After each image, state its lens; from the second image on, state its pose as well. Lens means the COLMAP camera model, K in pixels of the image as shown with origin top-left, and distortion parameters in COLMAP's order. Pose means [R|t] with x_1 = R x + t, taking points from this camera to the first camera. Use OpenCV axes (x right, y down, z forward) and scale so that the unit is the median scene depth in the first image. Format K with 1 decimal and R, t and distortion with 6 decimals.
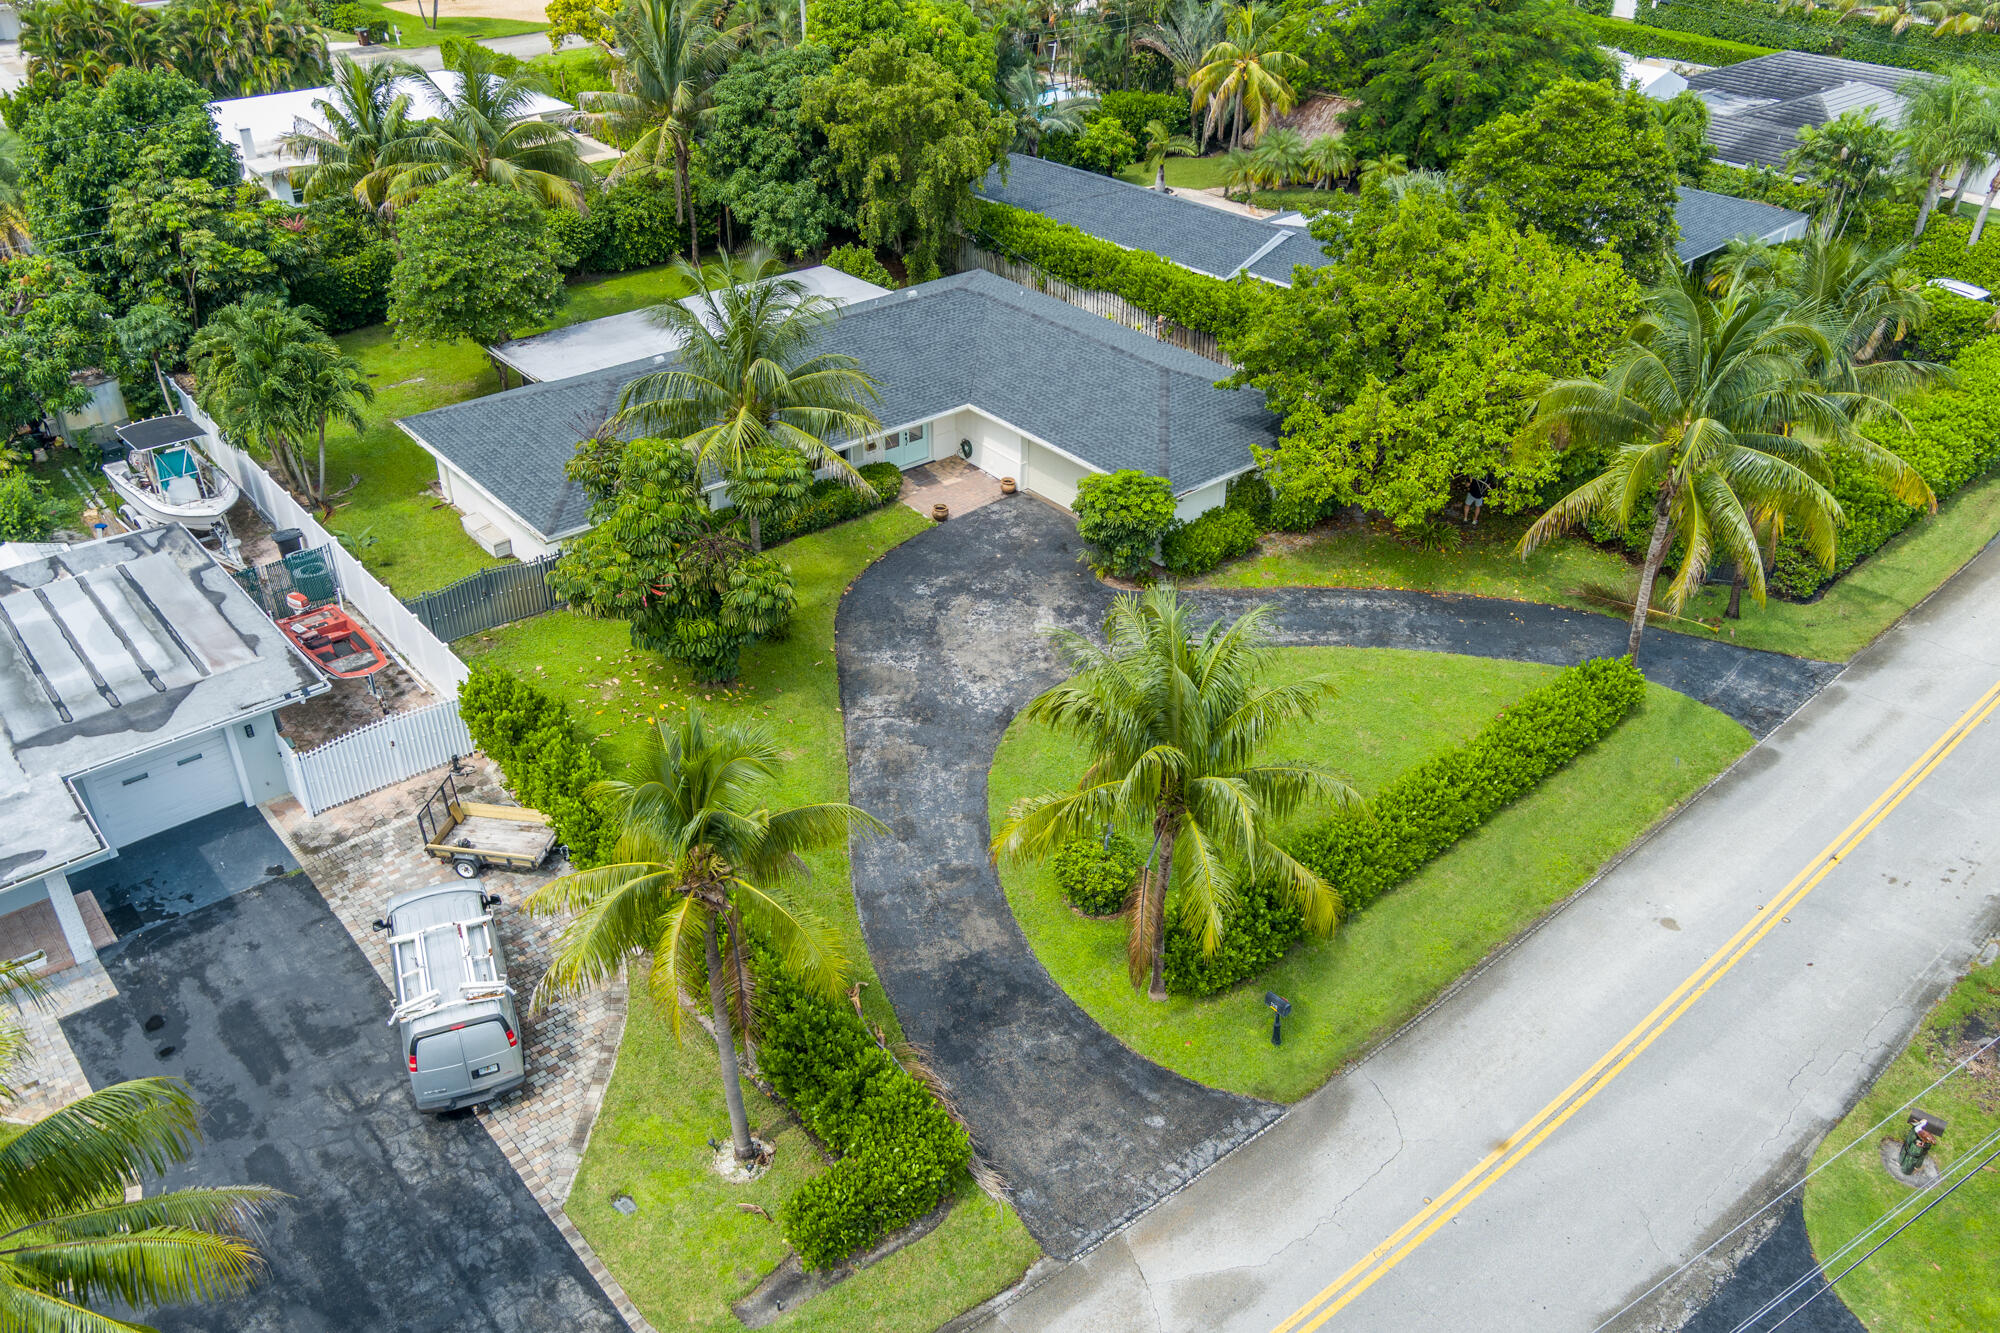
lens RADIAL K [[1598.6, 0, 1007.9], [0, 1598.6, 664.1], [0, 0, 1]] dist [-0.028851, 0.038054]
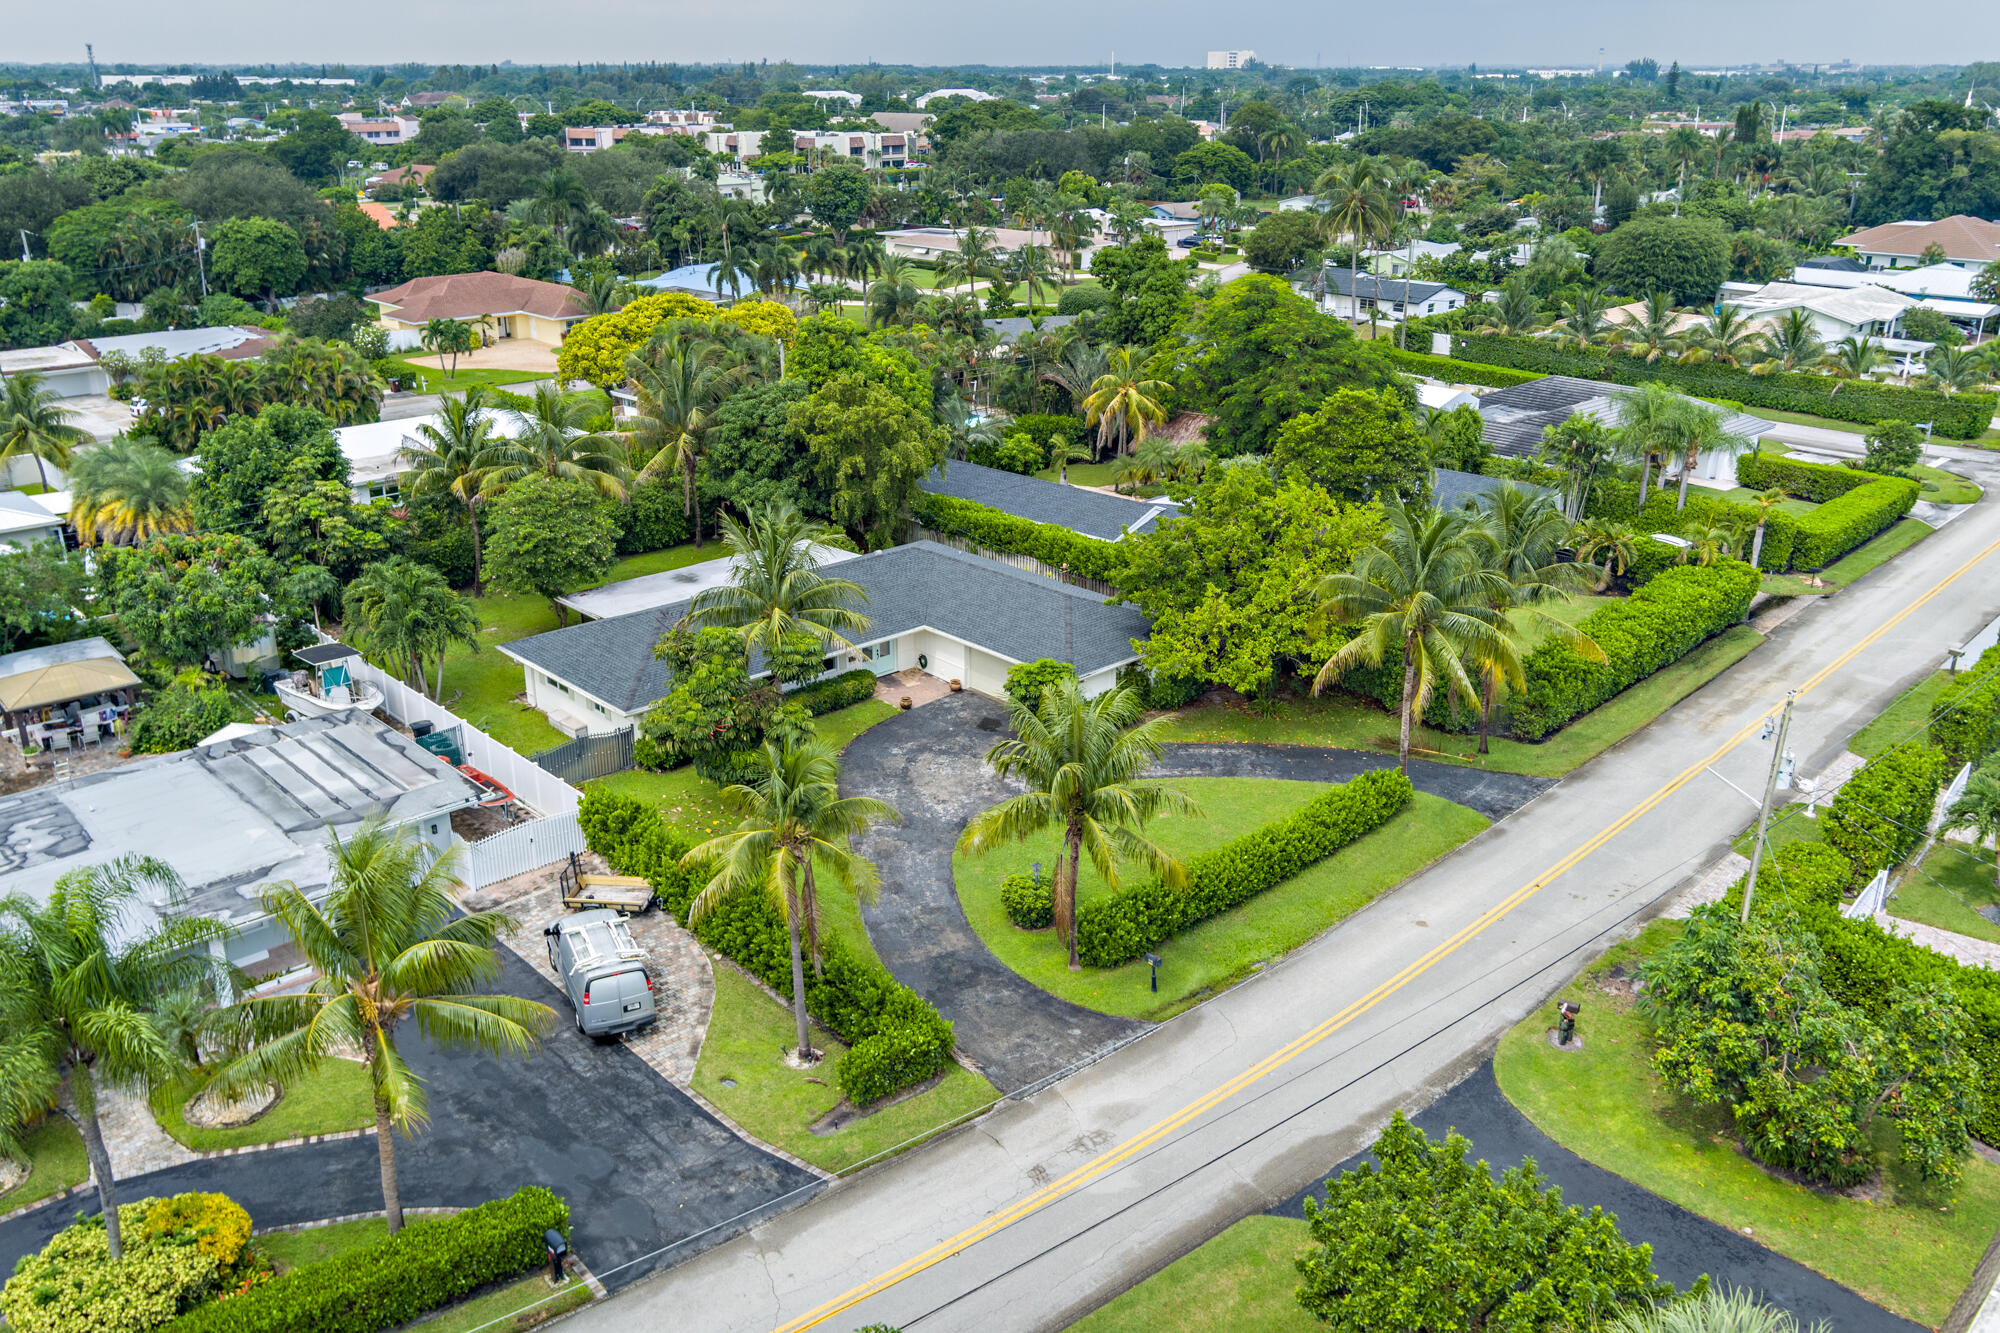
lens RADIAL K [[1598.6, 0, 1015.3], [0, 1598.6, 673.1], [0, 0, 1]] dist [-0.028851, 0.038054]
pose [[0.998283, -0.025767, 0.052597, -0.023650], [0.035596, 0.980060, -0.195489, 0.167015], [-0.046511, 0.197026, 0.979294, -0.371096]]
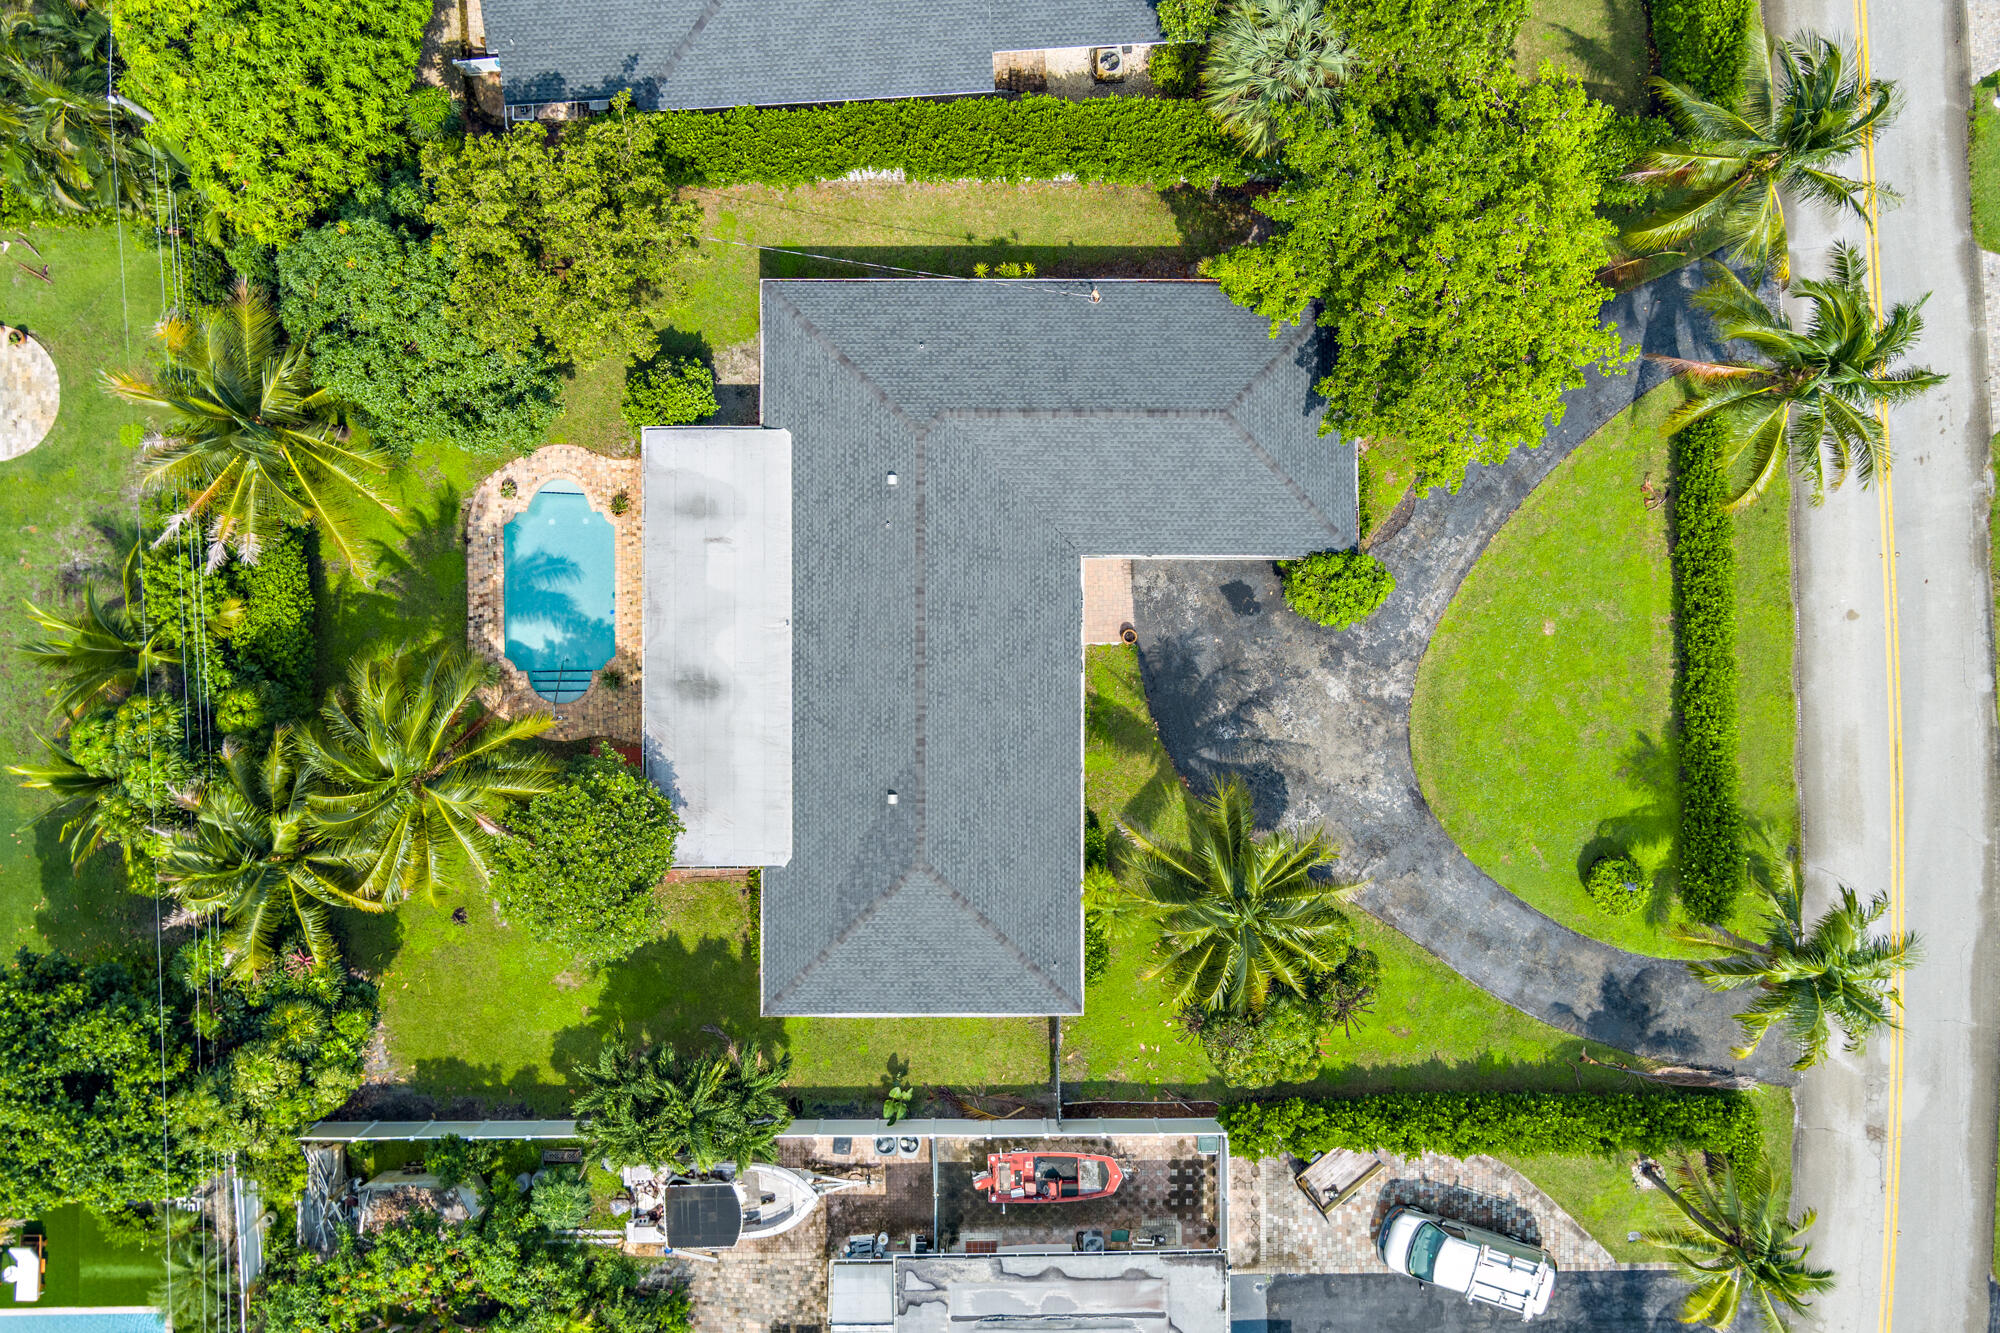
lens RADIAL K [[1598.6, 0, 1001.4], [0, 1598.6, 671.3], [0, 0, 1]] dist [-0.028851, 0.038054]
pose [[0.642860, -0.765975, -0.003526, -0.127822], [0.397980, 0.330073, 0.855958, -1.186206], [-0.654479, -0.551665, 0.517033, 0.559238]]
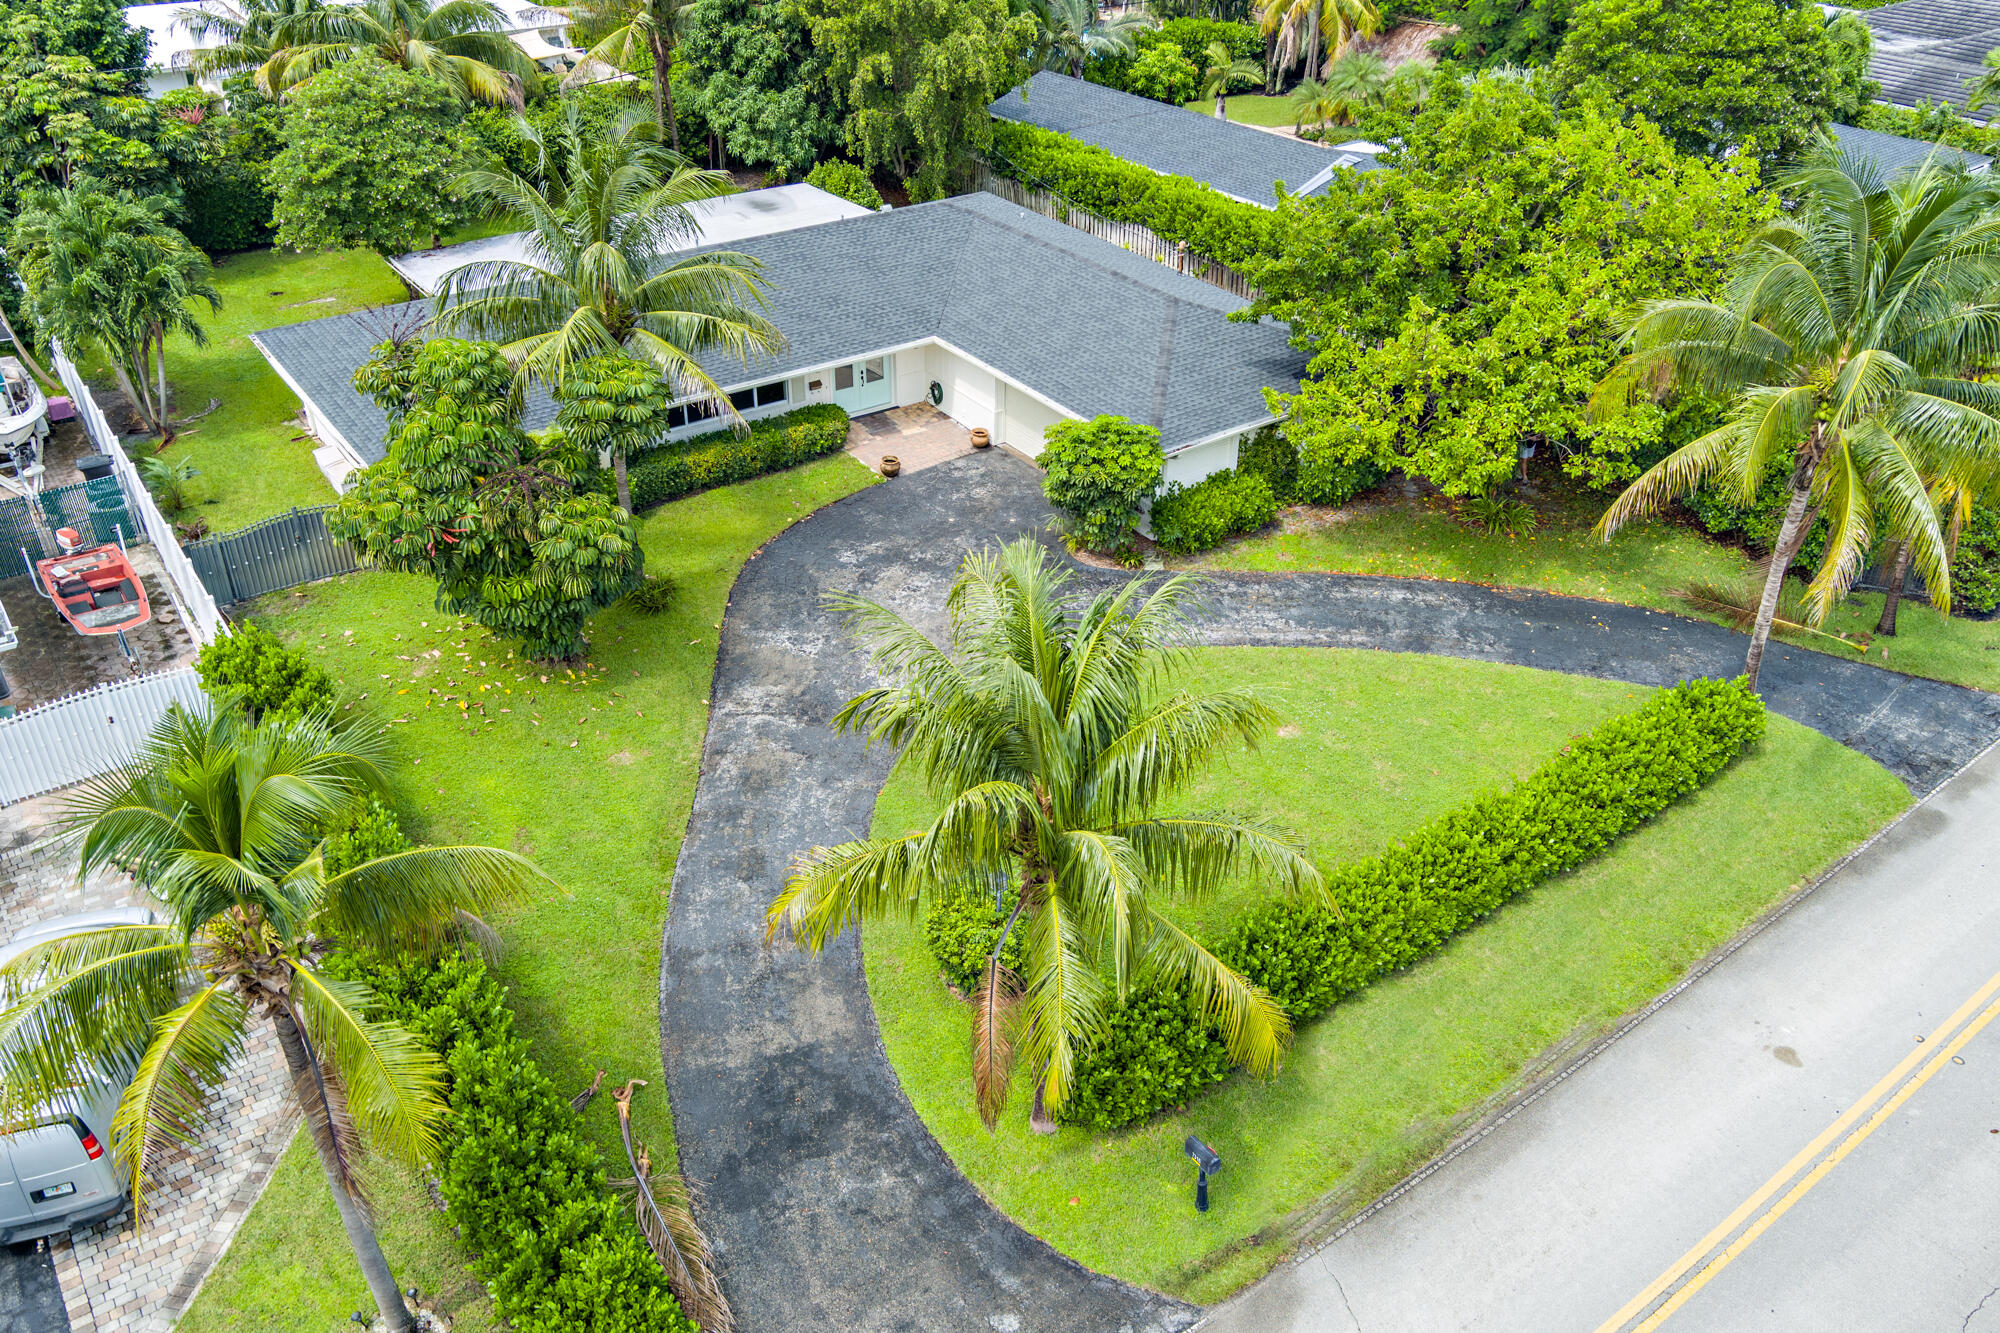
lens RADIAL K [[1598.6, 0, 1005.6], [0, 1598.6, 665.7], [0, 0, 1]] dist [-0.028851, 0.038054]
pose [[0.997036, 0.043280, -0.063602, 0.083633], [-0.043033, 0.999060, 0.005254, 0.000422], [0.063769, -0.002502, 0.997962, 0.213997]]
